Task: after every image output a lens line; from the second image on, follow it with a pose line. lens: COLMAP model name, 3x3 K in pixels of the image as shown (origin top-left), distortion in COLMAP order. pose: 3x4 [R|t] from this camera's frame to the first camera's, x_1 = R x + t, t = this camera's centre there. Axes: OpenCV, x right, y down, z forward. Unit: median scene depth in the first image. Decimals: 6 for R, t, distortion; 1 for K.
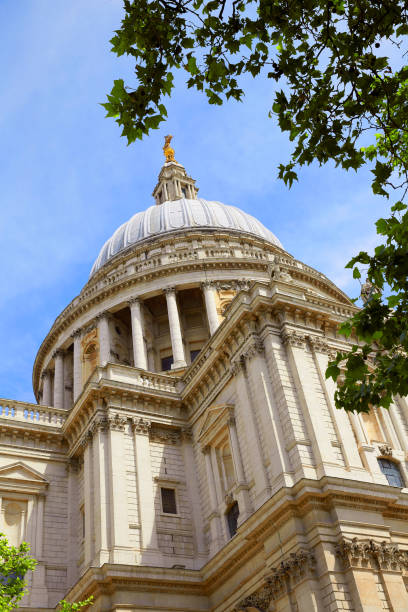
lens RADIAL K [[700.7, 0, 204.0], [0, 700.7, 306.0], [0, 0, 1]] dist [0.000207, 0.304716]
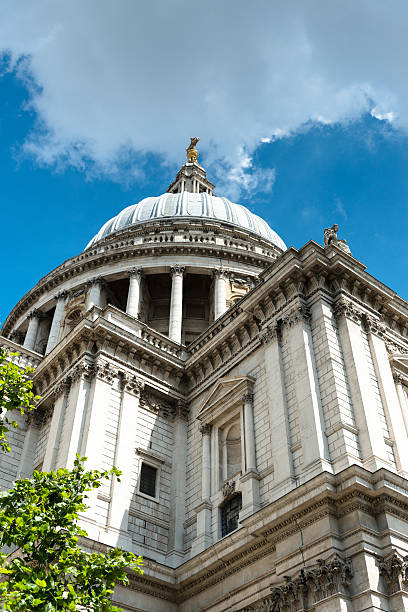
lens RADIAL K [[696.0, 0, 204.0], [0, 696.0, 306.0], [0, 0, 1]] dist [0.013252, 0.004458]
pose [[0.973089, 0.227031, 0.039432, -0.067321], [-0.223340, 0.971358, -0.081130, 0.140693], [-0.056721, 0.070140, 0.995923, 0.200811]]
